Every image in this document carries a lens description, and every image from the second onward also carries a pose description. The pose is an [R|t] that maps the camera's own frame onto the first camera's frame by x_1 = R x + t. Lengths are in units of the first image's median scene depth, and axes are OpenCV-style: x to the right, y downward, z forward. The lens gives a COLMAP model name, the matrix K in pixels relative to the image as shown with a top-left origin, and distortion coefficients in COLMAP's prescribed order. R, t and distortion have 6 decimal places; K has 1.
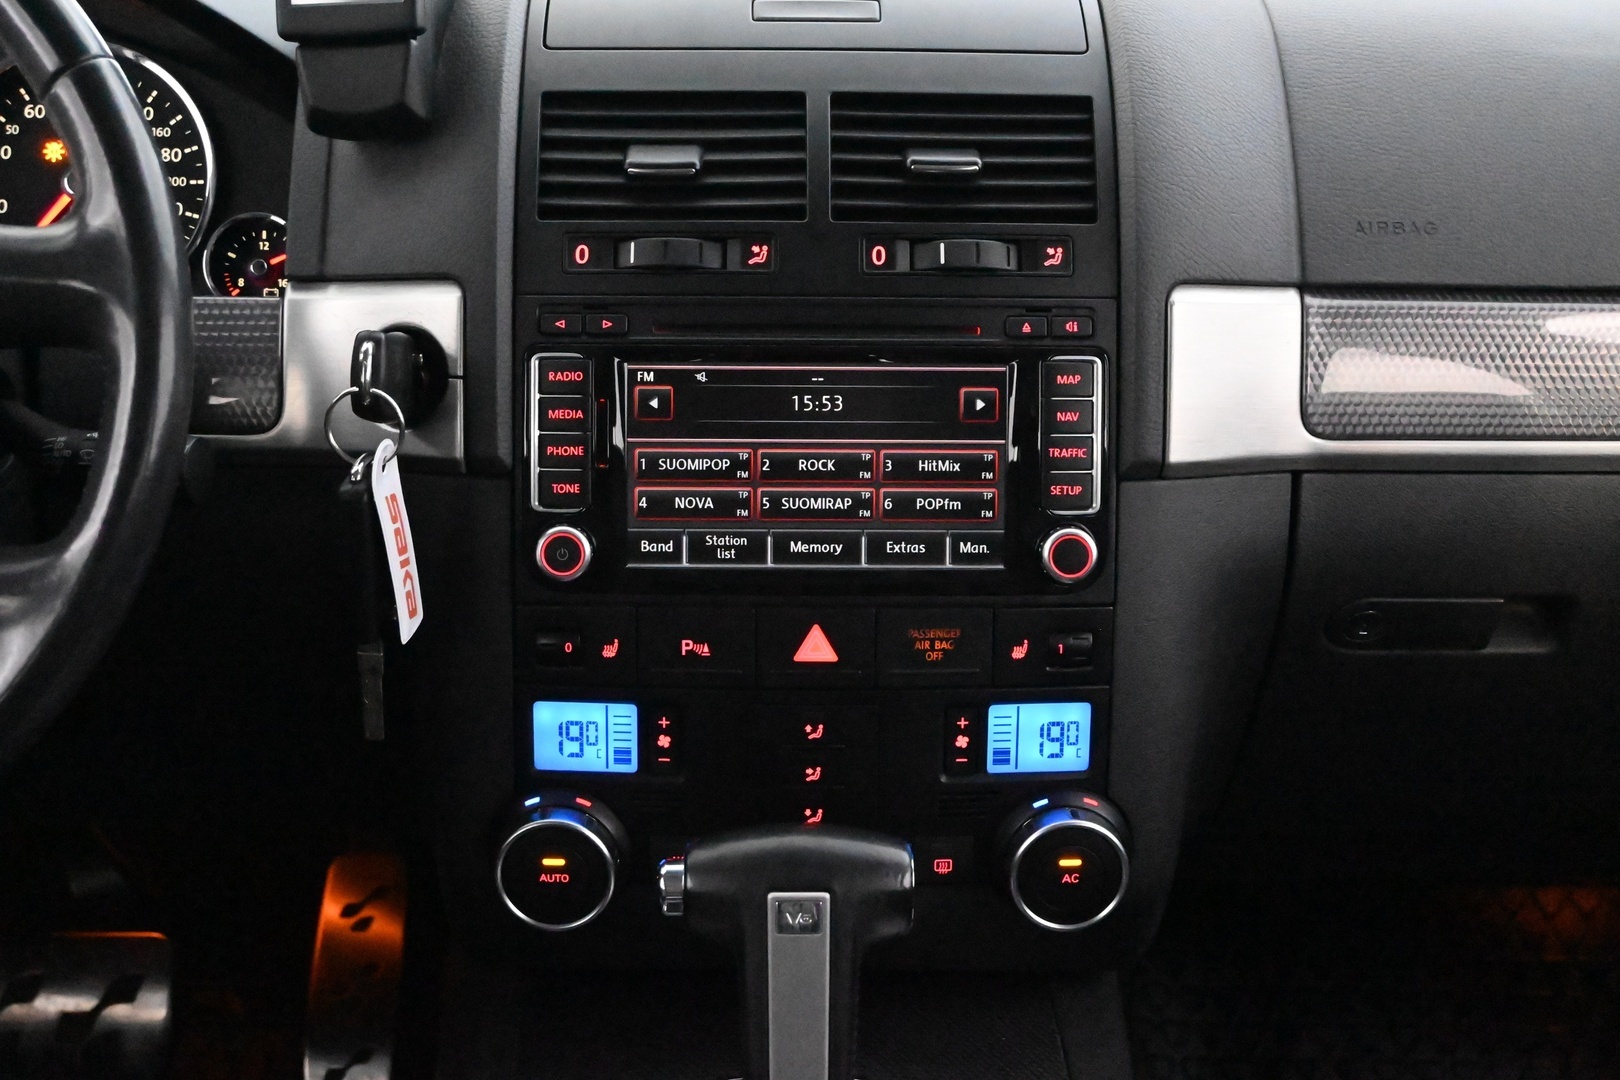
lens RADIAL K [[2658.0, 0, 810.0], [0, 2658.0, 540.0], [0, 0, 1]] dist [0.028154, -0.011988]
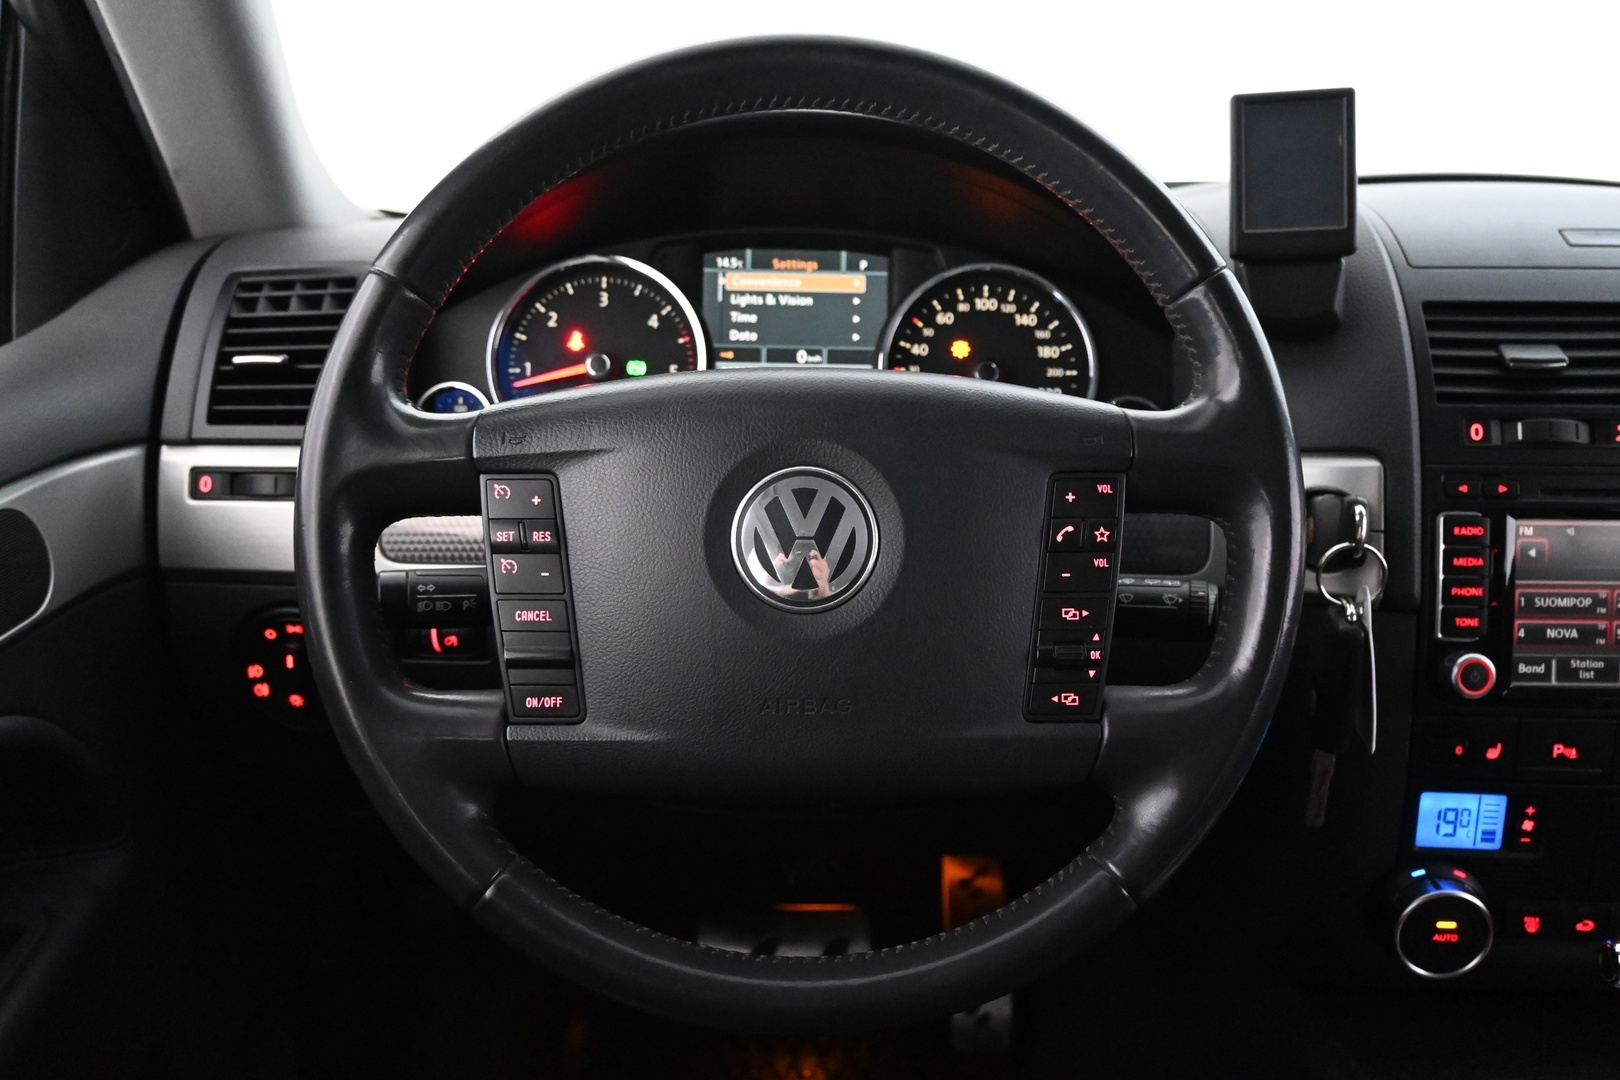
lens RADIAL K [[1503.2, 0, 810.0], [0, 1503.2, 540.0], [0, 0, 1]] dist [-0.000129, -0.005554]
pose [[0.999987, 0.003639, -0.003467, -0.389853], [-0.003719, 0.999722, -0.023300, -0.039661], [0.003381, 0.023313, 0.999723, 0.301043]]
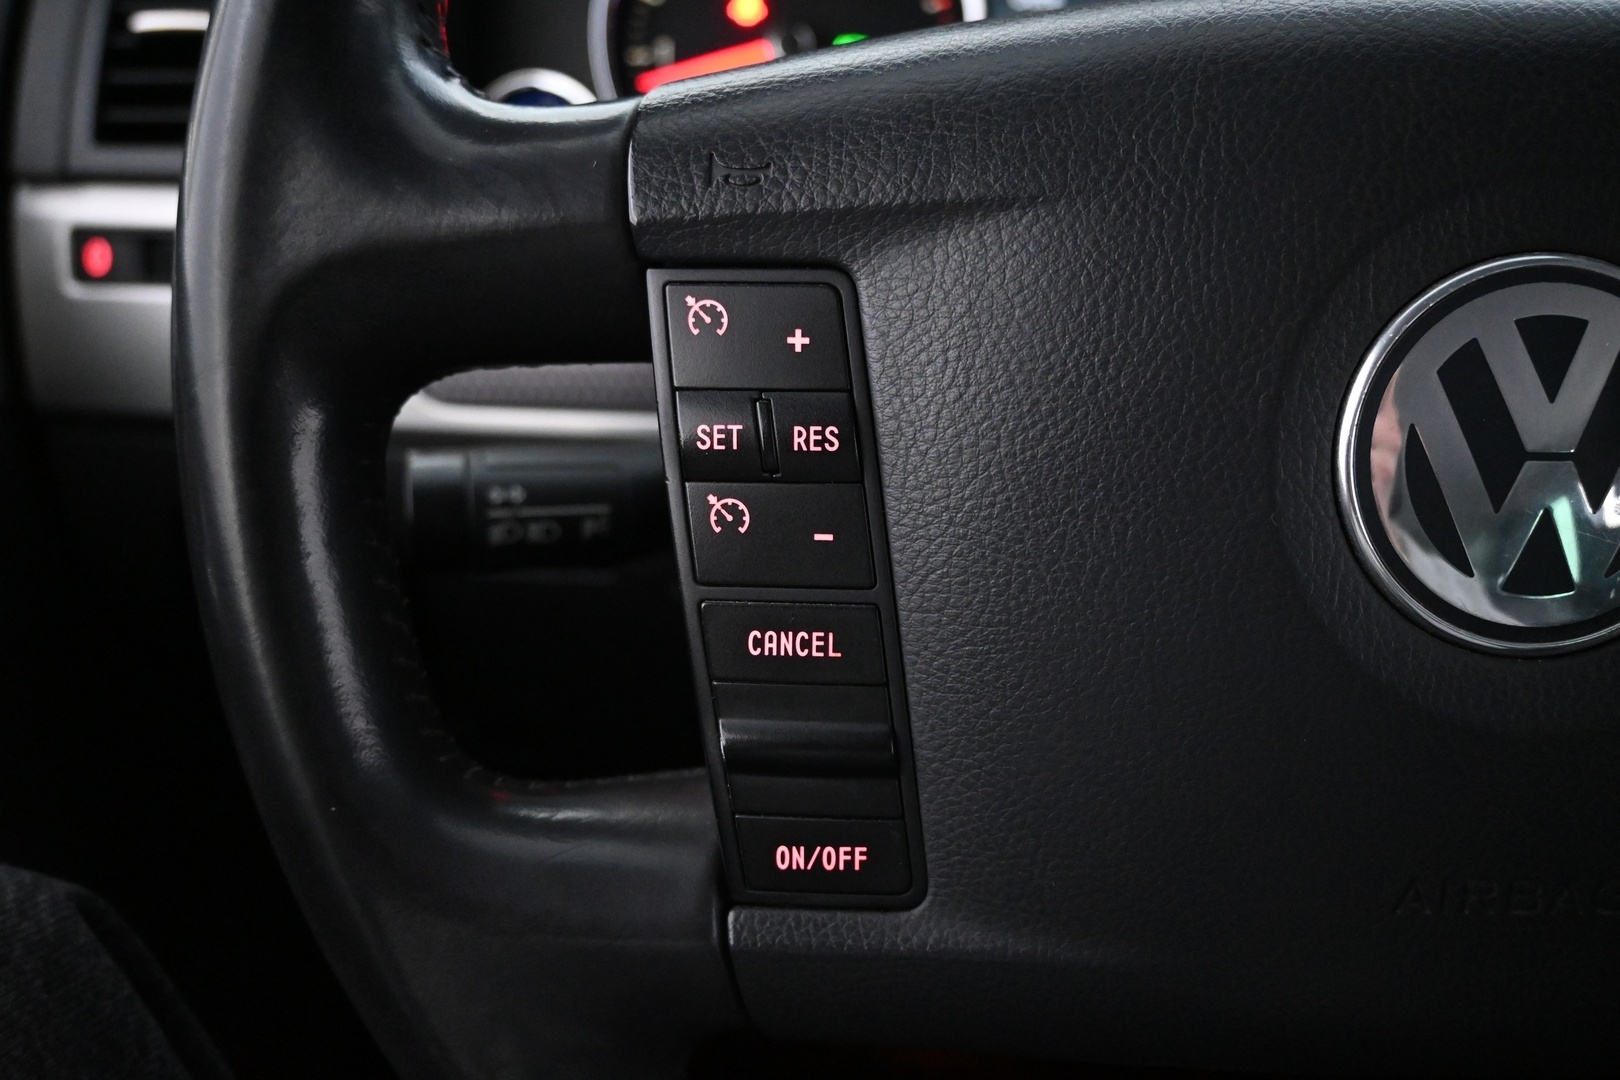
lens RADIAL K [[1459.0, 0, 810.0], [0, 1459.0, 540.0], [0, 0, 1]] dist [0.005836, 0.005511]
pose [[0.999307, 0.015200, -0.033985, -0.483552], [-0.009832, 0.988196, 0.152879, -0.070417], [0.035907, -0.152438, 0.987660, 0.648417]]
